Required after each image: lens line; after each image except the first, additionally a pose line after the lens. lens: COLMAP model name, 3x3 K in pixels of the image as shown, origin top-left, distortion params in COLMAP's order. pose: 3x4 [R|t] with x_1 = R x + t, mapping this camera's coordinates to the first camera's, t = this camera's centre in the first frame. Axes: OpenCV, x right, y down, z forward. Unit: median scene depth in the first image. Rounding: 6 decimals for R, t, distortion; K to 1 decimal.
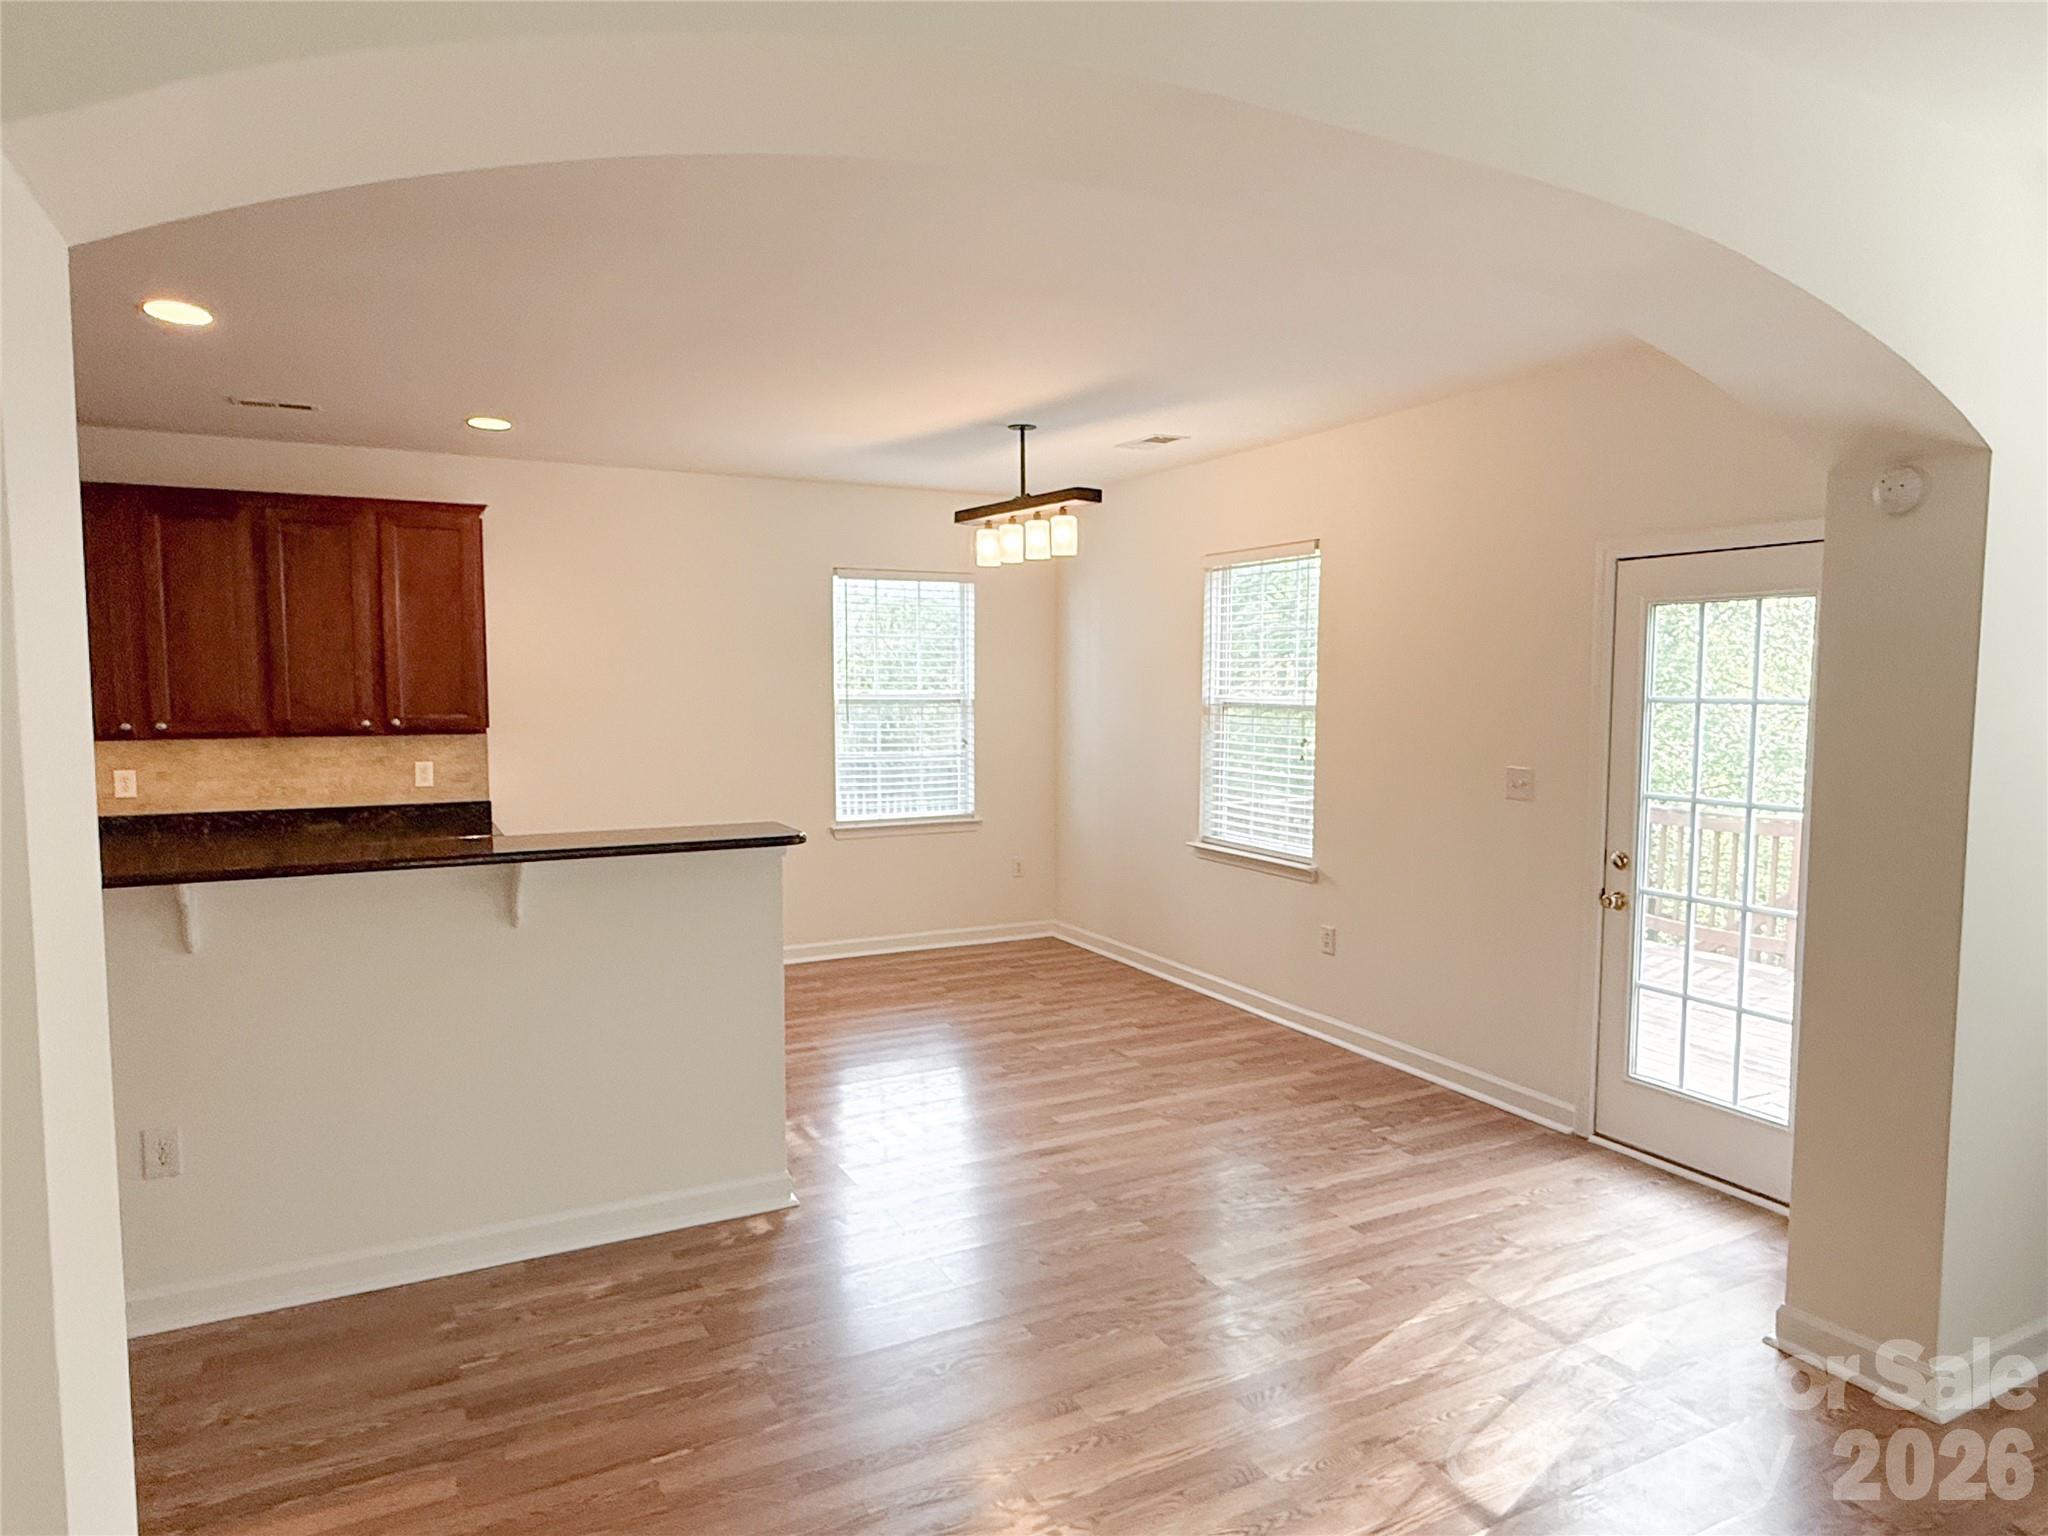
lens RADIAL K [[1268.4, 0, 1030.8], [0, 1268.4, 784.2], [0, 0, 1]] dist [0.005074, 0.003657]
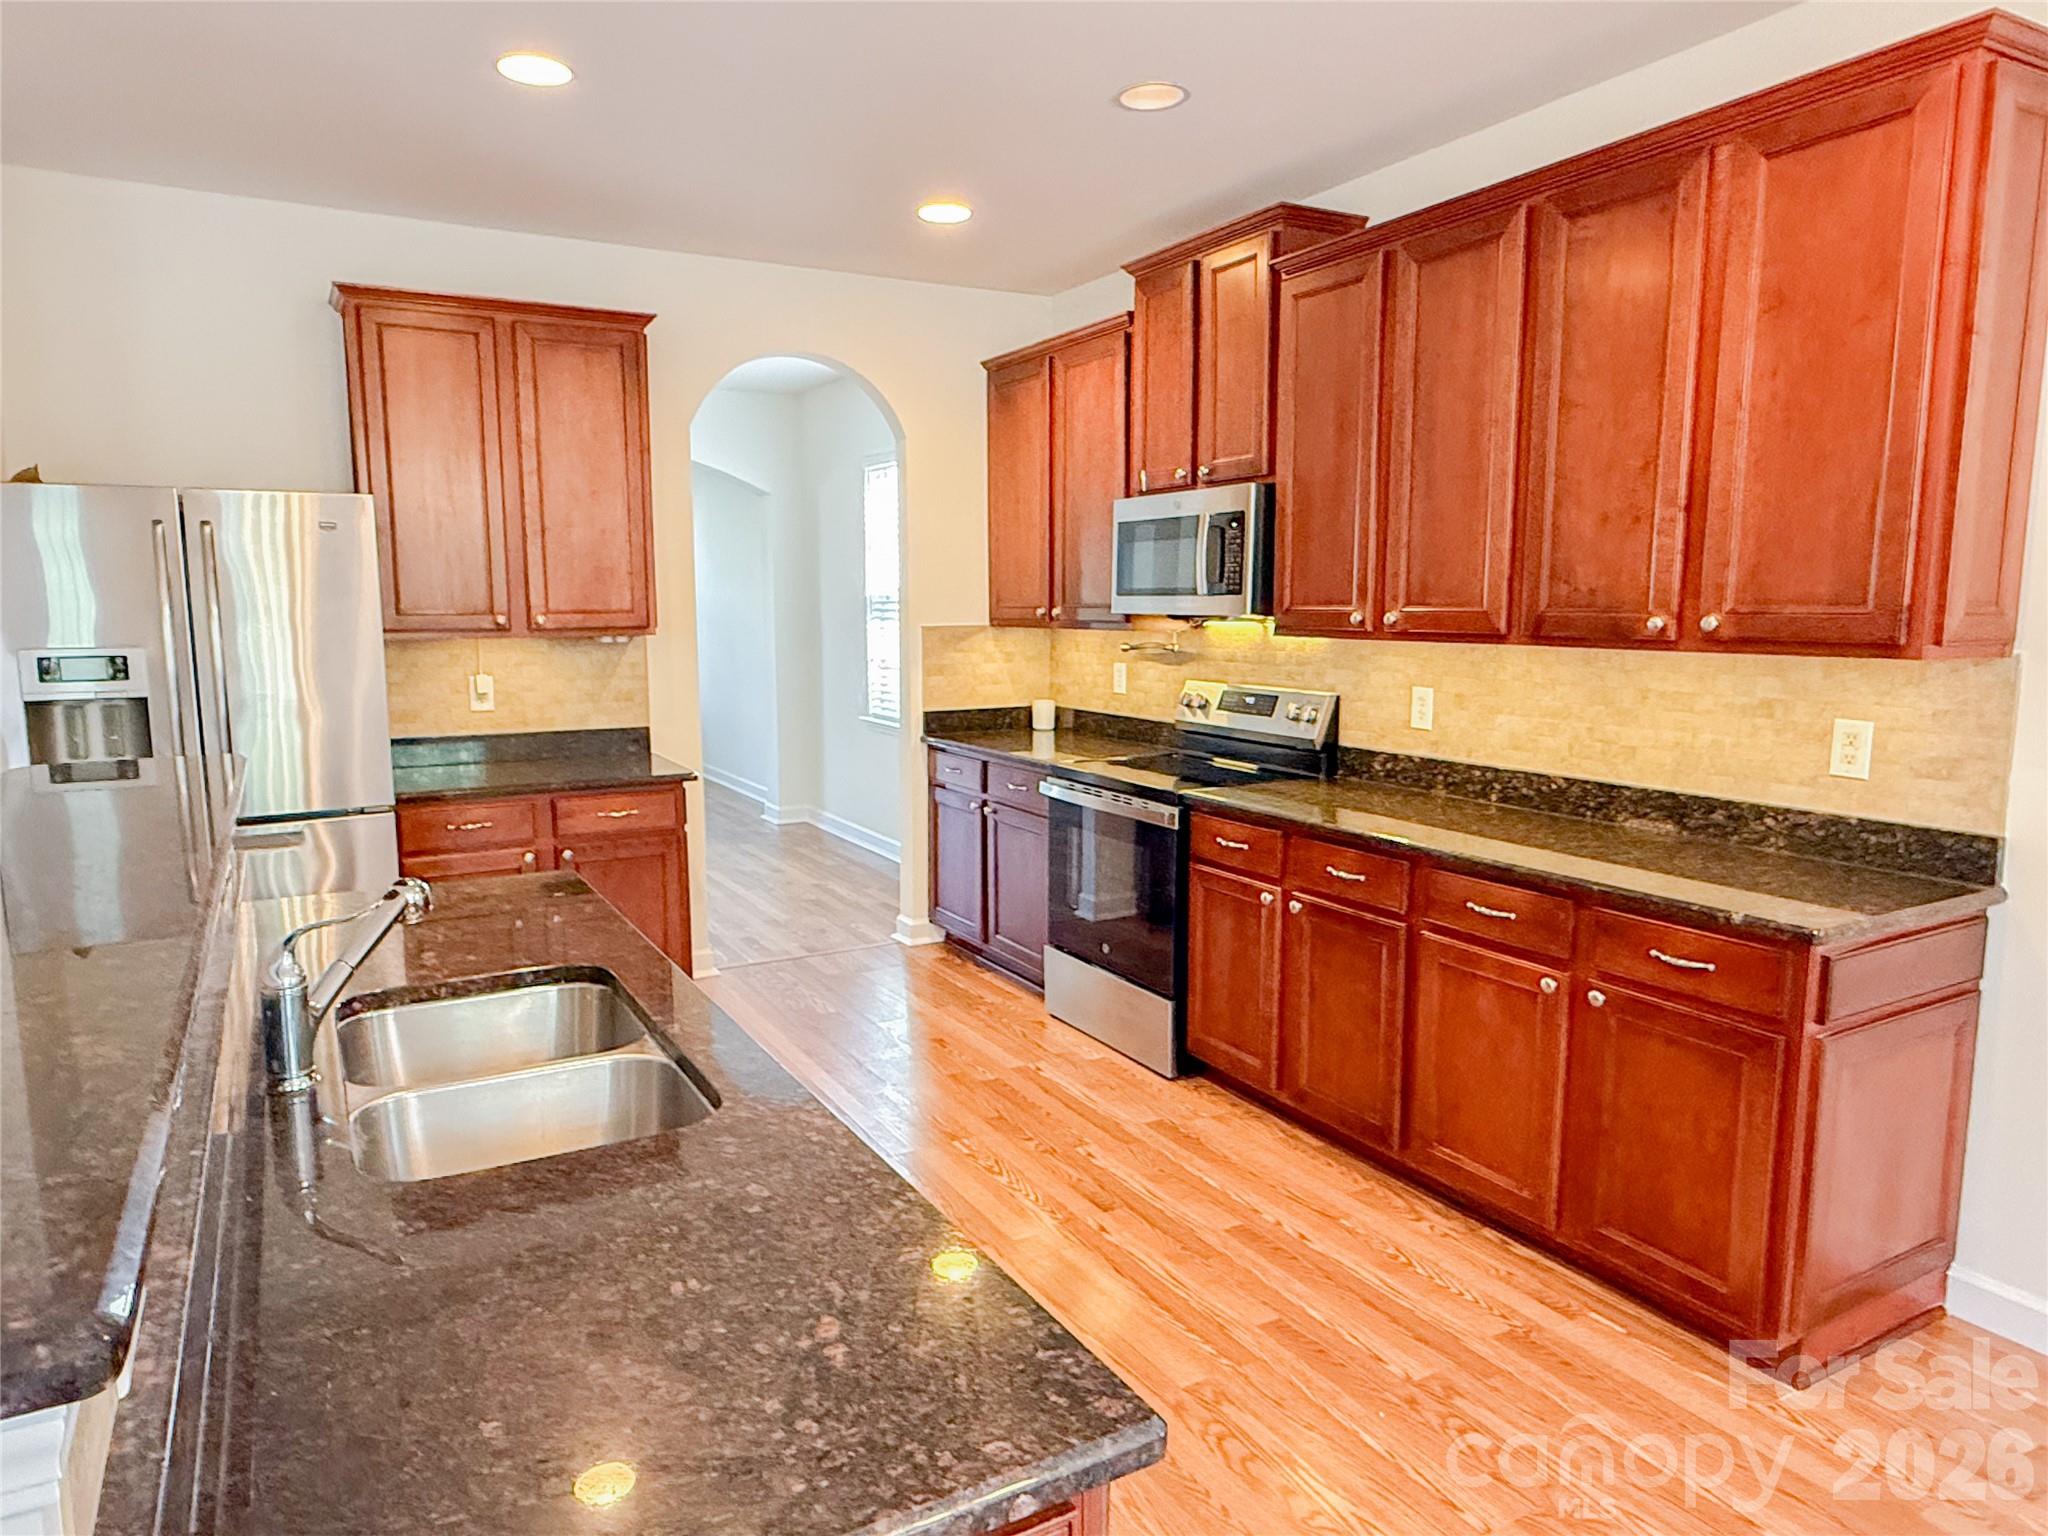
lens RADIAL K [[1303.8, 0, 1017.2], [0, 1303.8, 781.9], [0, 0, 1]] dist [-0.032772, 0.027389]
pose [[0.032403, 0.137205, -0.990013, -0.053354], [-0.086392, 0.987210, 0.133989, -0.033434], [0.995734, 0.081187, 0.043842, 0.752849]]
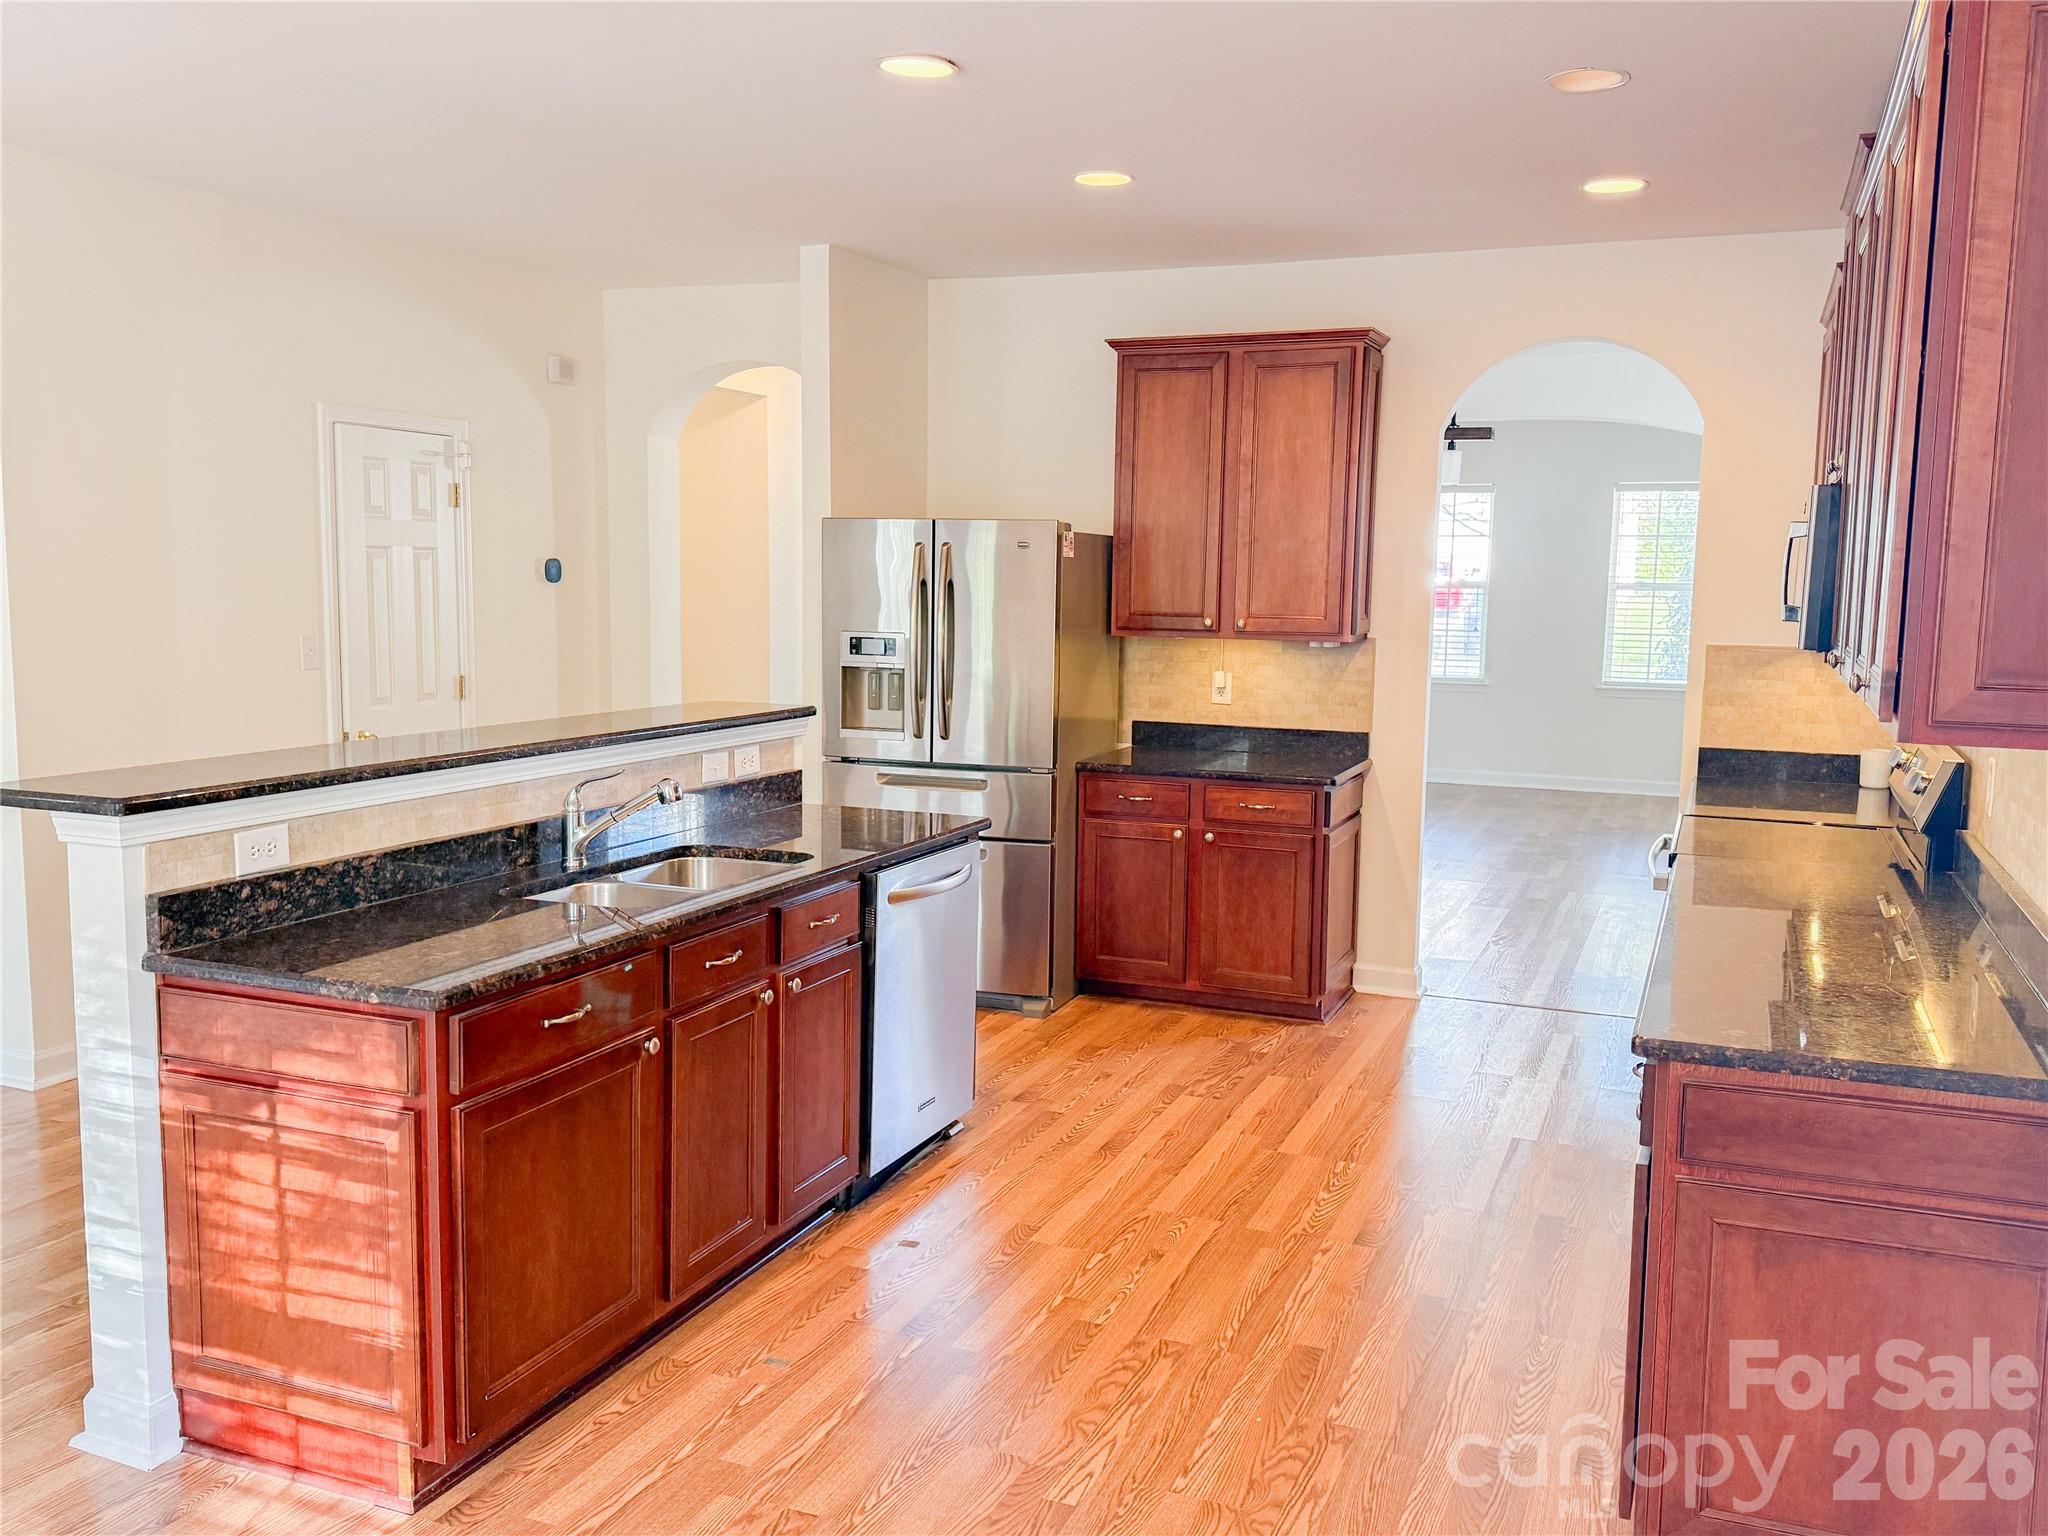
lens RADIAL K [[1671.6, 0, 1030.4], [0, 1671.6, 784.0], [0, 0, 1]] dist [0.081975, -0.108218]
pose [[-0.766756, 0.066410, -0.638495, -0.031529], [-0.075276, 0.978471, 0.192168, -0.094989], [0.637510, 0.195409, -0.745249, 1.222395]]
